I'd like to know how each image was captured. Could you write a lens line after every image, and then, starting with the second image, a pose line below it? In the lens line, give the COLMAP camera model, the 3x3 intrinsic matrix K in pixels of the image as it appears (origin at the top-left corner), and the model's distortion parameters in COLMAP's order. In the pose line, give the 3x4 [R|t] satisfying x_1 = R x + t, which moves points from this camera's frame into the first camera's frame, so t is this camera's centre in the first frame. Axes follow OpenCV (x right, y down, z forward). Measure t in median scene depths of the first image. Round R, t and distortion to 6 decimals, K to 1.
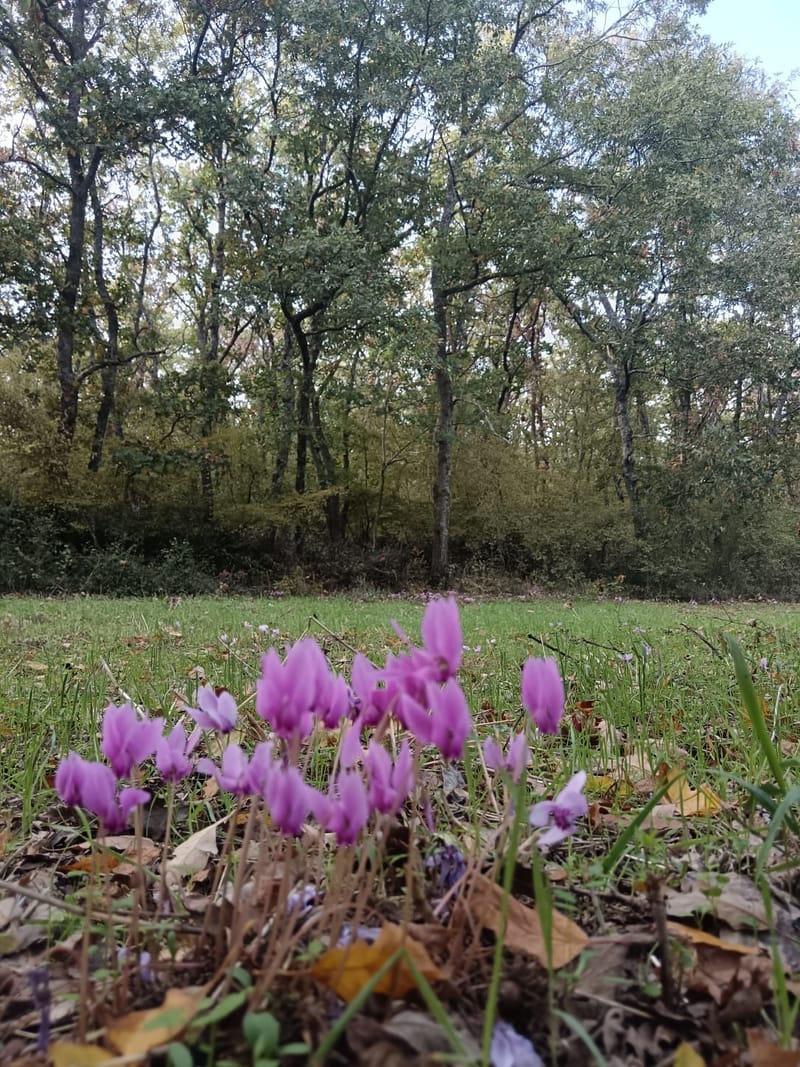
lens RADIAL K [[813.7, 0, 405.6], [0, 813.7, 535.6], [0, 0, 1]] dist [0.002516, -0.001087]
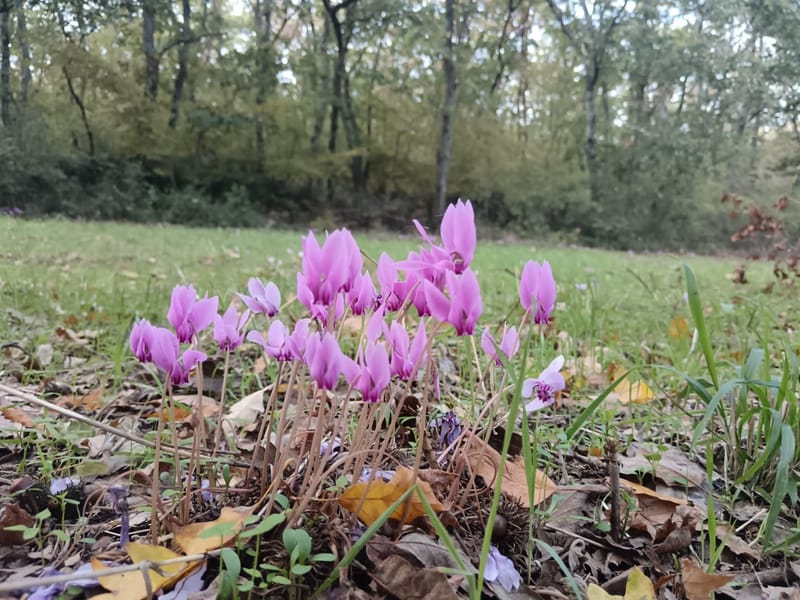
lens RADIAL K [[595.7, 0, 400.0], [0, 595.7, 300.0], [0, 0, 1]] dist [-0.009517, -0.001306]
pose [[0.998833, 0.048096, -0.004346, -0.018083], [-0.046791, 0.986126, 0.159266, 0.049413], [0.011945, -0.158877, 0.987226, 0.088638]]
